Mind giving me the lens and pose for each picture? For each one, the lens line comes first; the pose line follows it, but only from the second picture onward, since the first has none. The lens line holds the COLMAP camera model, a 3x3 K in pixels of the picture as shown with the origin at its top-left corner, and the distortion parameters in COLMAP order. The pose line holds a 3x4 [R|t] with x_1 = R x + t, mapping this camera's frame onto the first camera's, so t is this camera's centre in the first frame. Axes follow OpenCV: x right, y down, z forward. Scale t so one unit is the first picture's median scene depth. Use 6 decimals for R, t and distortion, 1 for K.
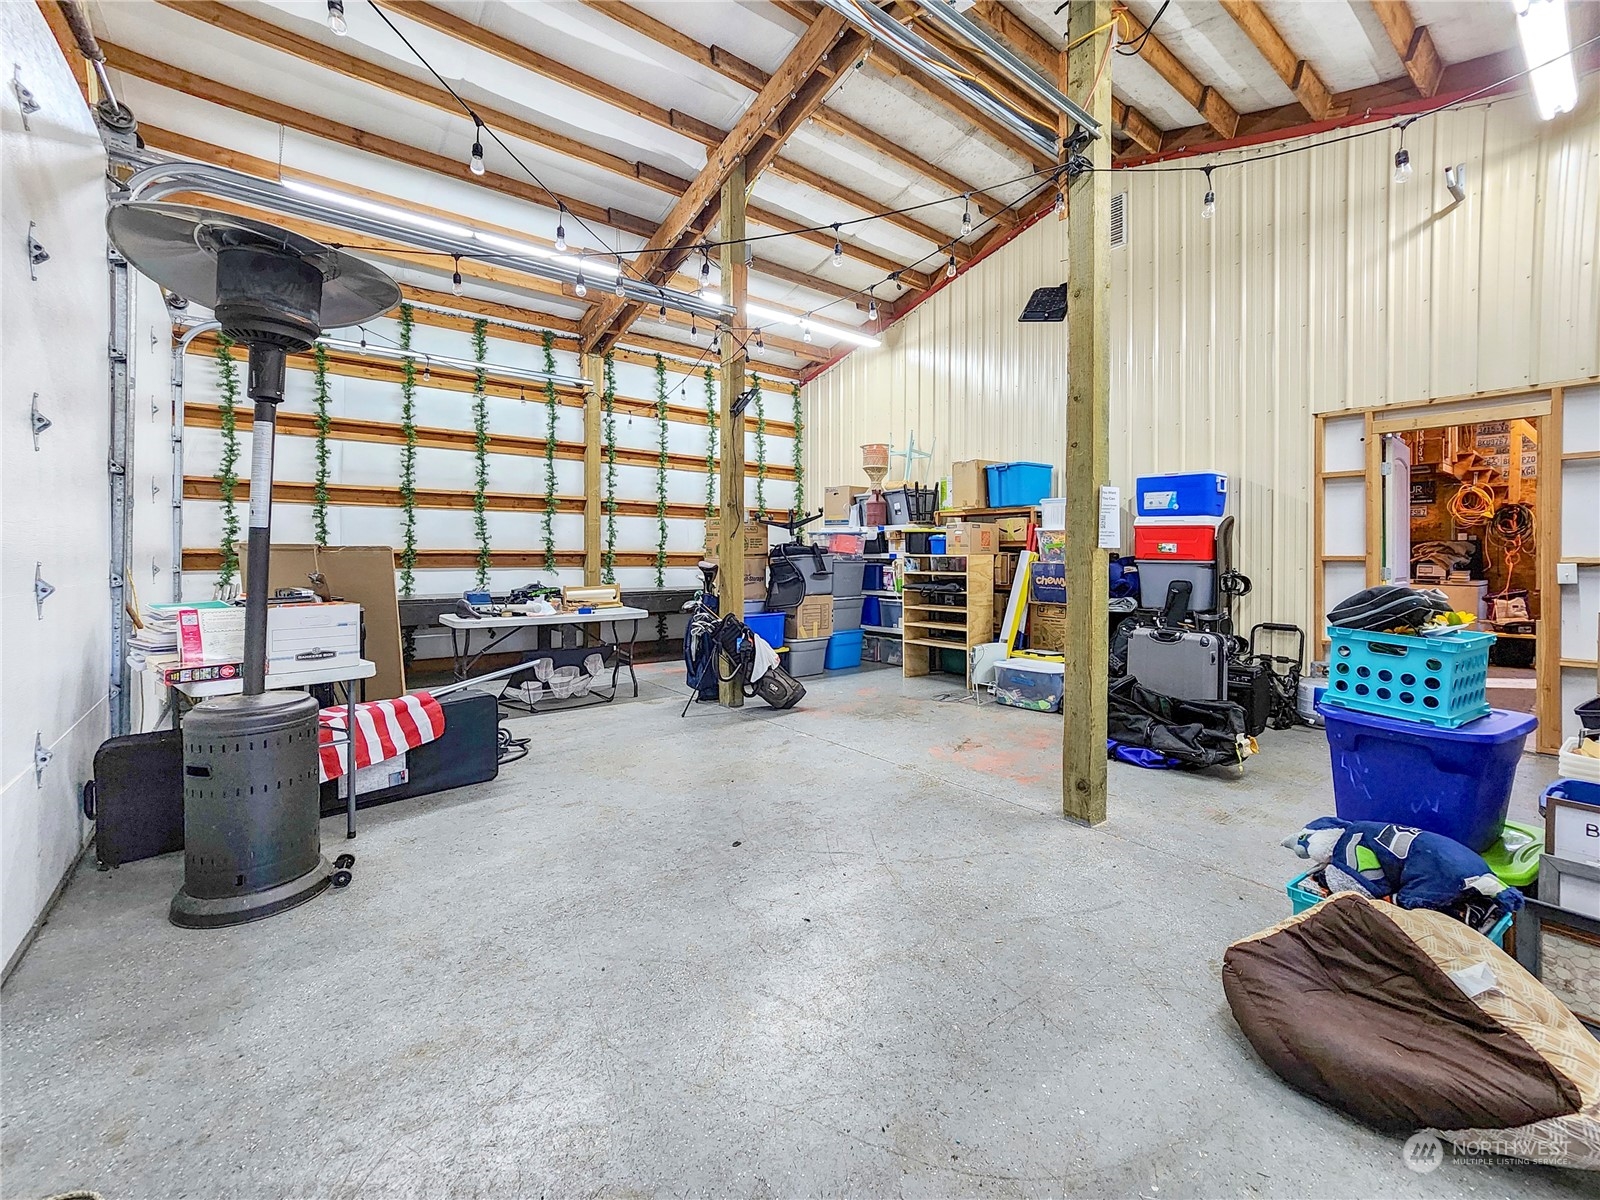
lens RADIAL K [[679.0, 0, 808.1], [0, 679.0, 569.5], [0, 0, 1]] dist [-0.016767, 0.009925]
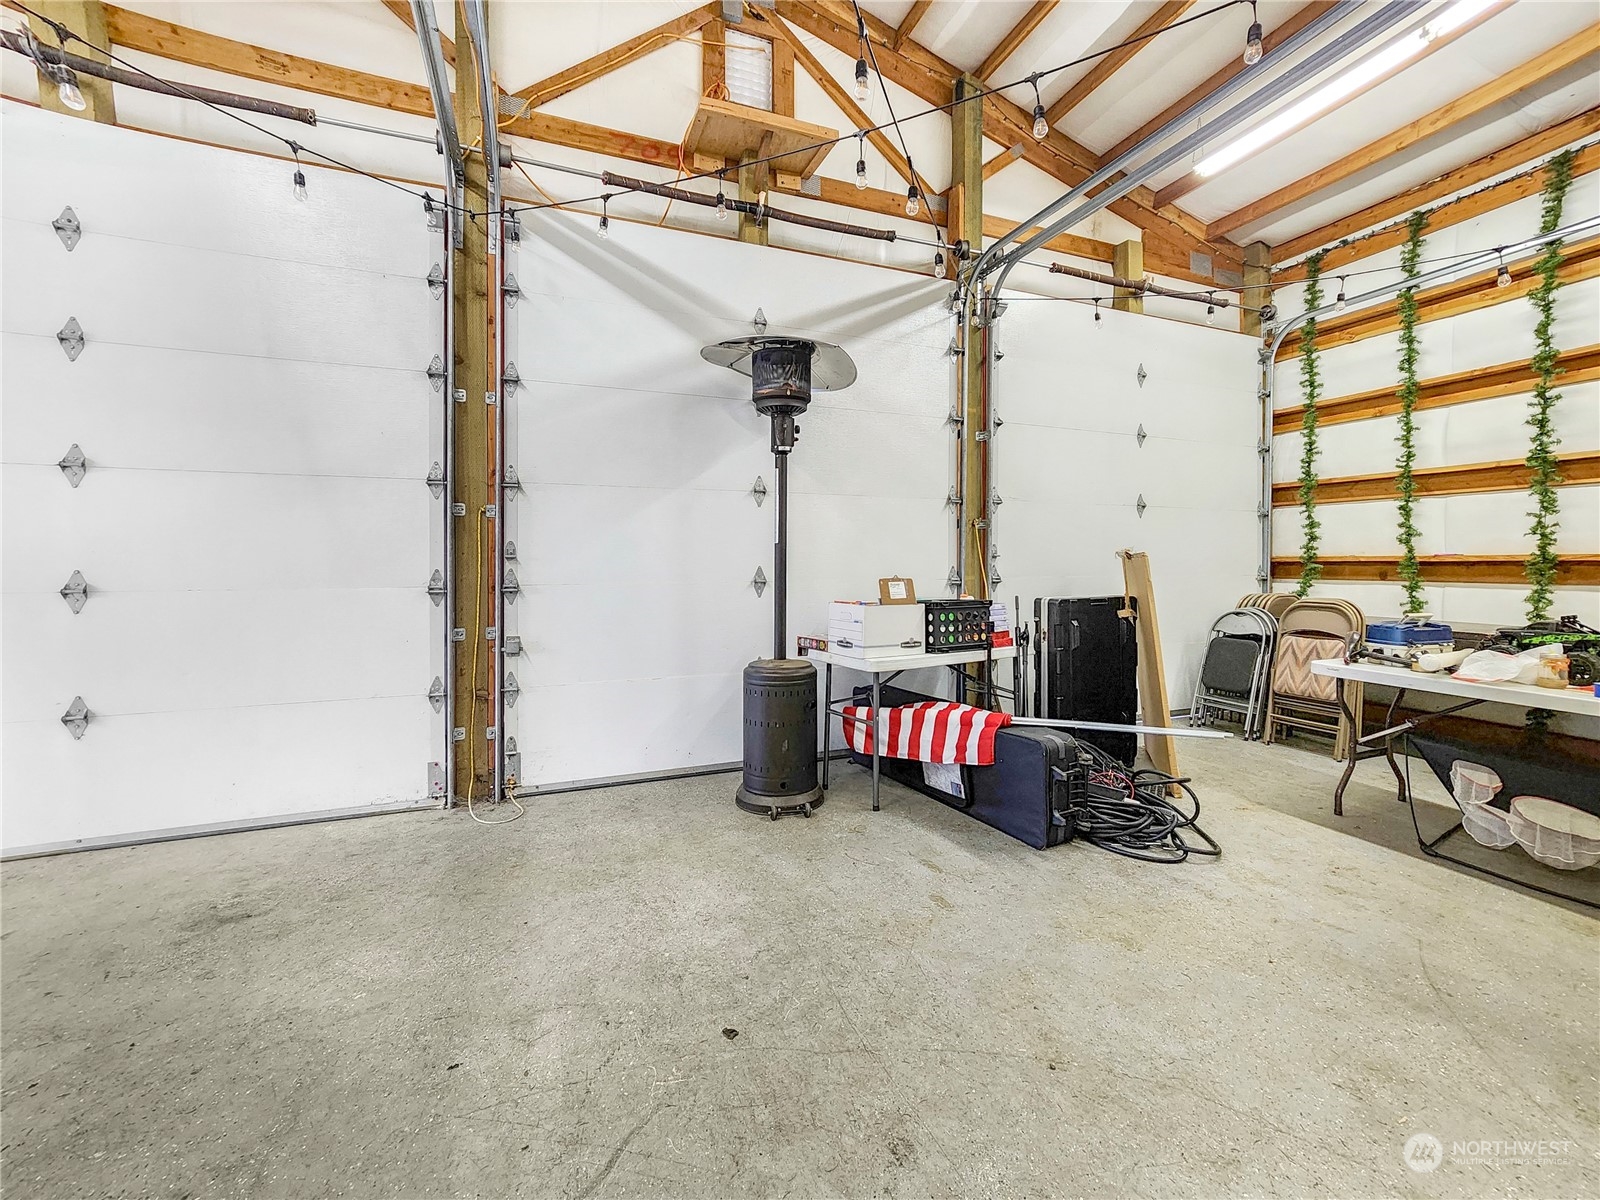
lens RADIAL K [[679.0, 0, 808.1], [0, 679.0, 569.5], [0, 0, 1]] dist [-0.016767, 0.009925]
pose [[-0.282781, 0.006838, -0.959160, 0.399974], [-0.021471, 0.999679, 0.013457, -0.019776], [0.958944, 0.024399, -0.282543, 1.078288]]
